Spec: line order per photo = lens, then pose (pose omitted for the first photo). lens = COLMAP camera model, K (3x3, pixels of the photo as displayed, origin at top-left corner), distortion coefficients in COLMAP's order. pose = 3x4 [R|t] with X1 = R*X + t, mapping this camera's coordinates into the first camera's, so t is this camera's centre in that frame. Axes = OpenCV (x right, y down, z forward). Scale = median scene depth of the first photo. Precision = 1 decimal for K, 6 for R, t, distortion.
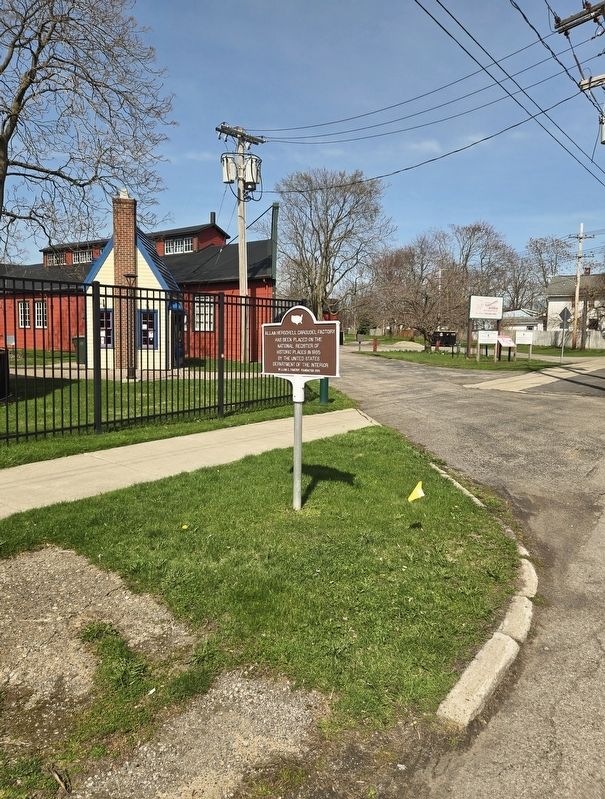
lens RADIAL K [[585.9, 0, 302.7], [0, 585.9, 398.6], [0, 0, 1]] dist [0.005622, 0.001911]
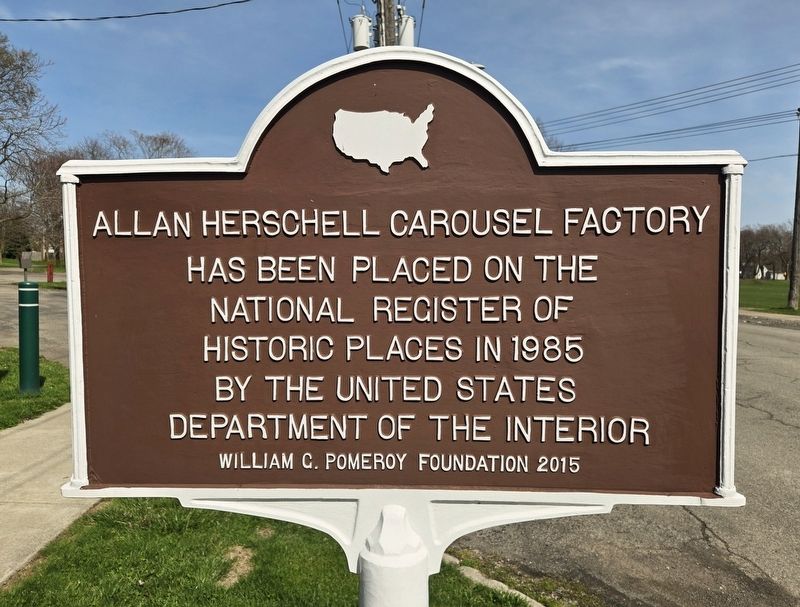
lens RADIAL K [[596.7, 0, 400.0], [0, 596.7, 300.5], [0, 0, 1]] dist [0.048487, -0.000247]
pose [[0.772146, -0.031510, 0.634664, -0.106720], [0.059513, 0.997966, -0.022857, -0.087776], [-0.632653, 0.055419, 0.772450, 0.872996]]
